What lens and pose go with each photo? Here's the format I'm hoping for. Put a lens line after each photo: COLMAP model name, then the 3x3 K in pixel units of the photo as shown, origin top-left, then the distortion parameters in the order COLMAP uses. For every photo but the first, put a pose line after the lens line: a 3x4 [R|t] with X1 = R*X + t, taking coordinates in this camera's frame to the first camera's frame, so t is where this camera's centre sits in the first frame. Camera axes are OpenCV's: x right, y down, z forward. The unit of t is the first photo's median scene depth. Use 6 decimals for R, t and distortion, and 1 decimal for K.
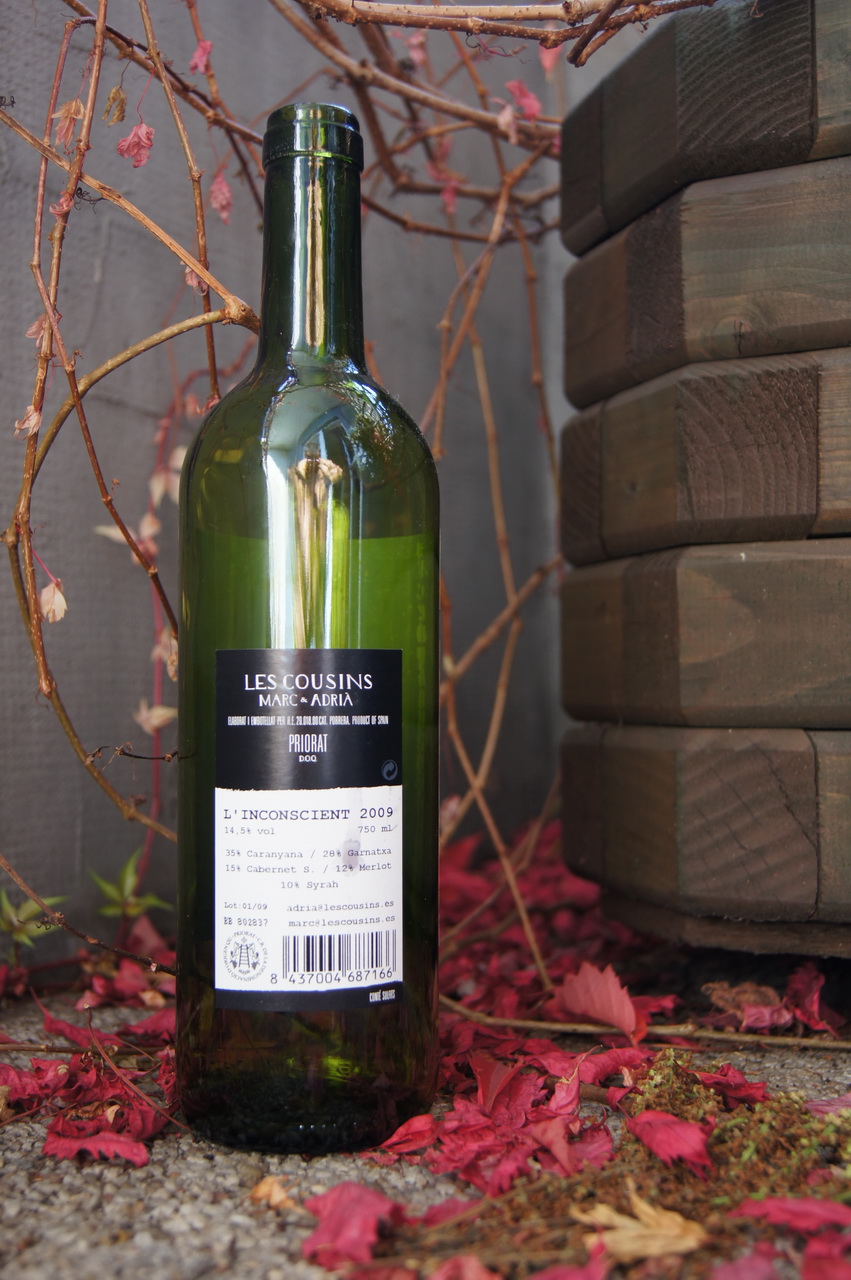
lens RADIAL K [[1642.5, 0, 425.6], [0, 1642.5, 696.5], [0, 0, 1]] dist [-0.036383, 0.035961]
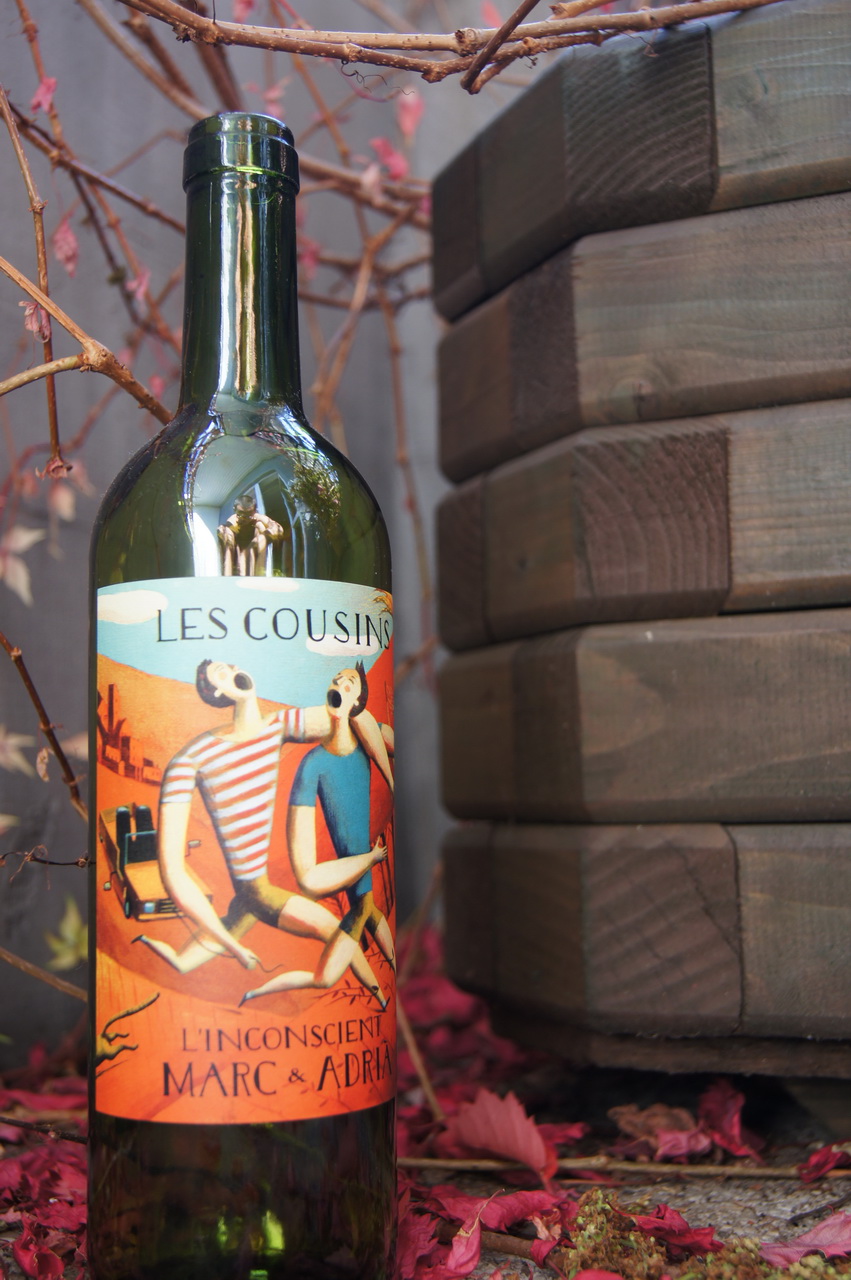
lens RADIAL K [[1642.5, 0, 425.6], [0, 1642.5, 696.5], [0, 0, 1]] dist [-0.036383, 0.035961]
pose [[0.994330, -0.011151, 0.105749, -0.027714], [0.017963, 0.997808, -0.063684, 0.004399], [-0.104808, 0.065223, 0.992351, 0.105499]]
